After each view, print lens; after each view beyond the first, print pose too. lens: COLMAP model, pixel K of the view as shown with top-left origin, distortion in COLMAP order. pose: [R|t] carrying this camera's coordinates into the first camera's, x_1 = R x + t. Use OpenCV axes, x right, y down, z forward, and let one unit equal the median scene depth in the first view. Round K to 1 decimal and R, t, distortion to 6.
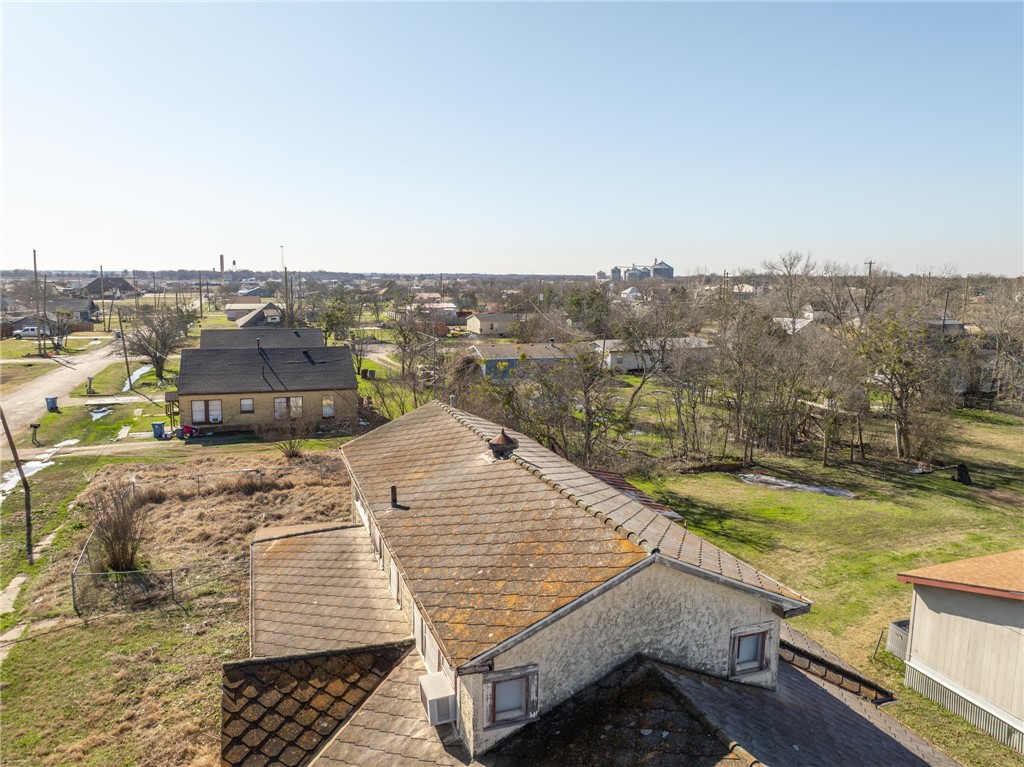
lens RADIAL K [[722.7, 0, 511.5], [0, 722.7, 383.6], [0, 0, 1]] dist [-0.021642, -0.005078]
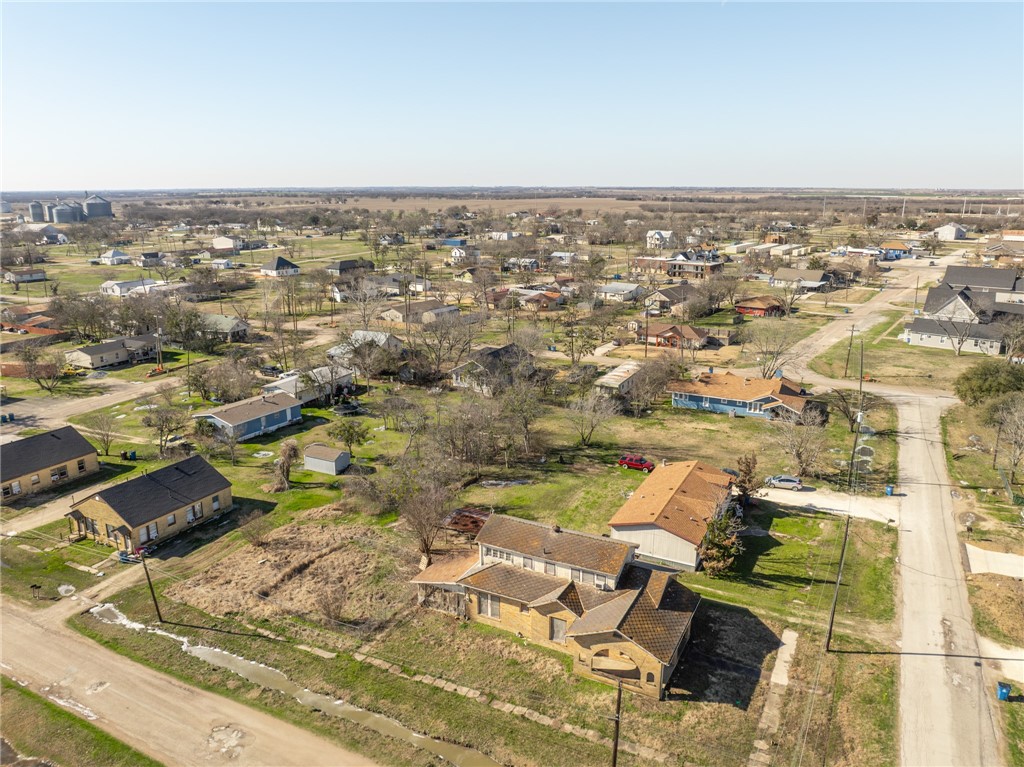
lens RADIAL K [[722.7, 0, 512.4], [0, 722.7, 383.4], [0, 0, 1]] dist [-0.021642, -0.005078]
pose [[0.724183, -0.182803, 0.664937, -1.042474], [0.102175, 0.982026, 0.158698, -0.524103], [-0.681996, -0.046986, 0.729845, -0.636616]]
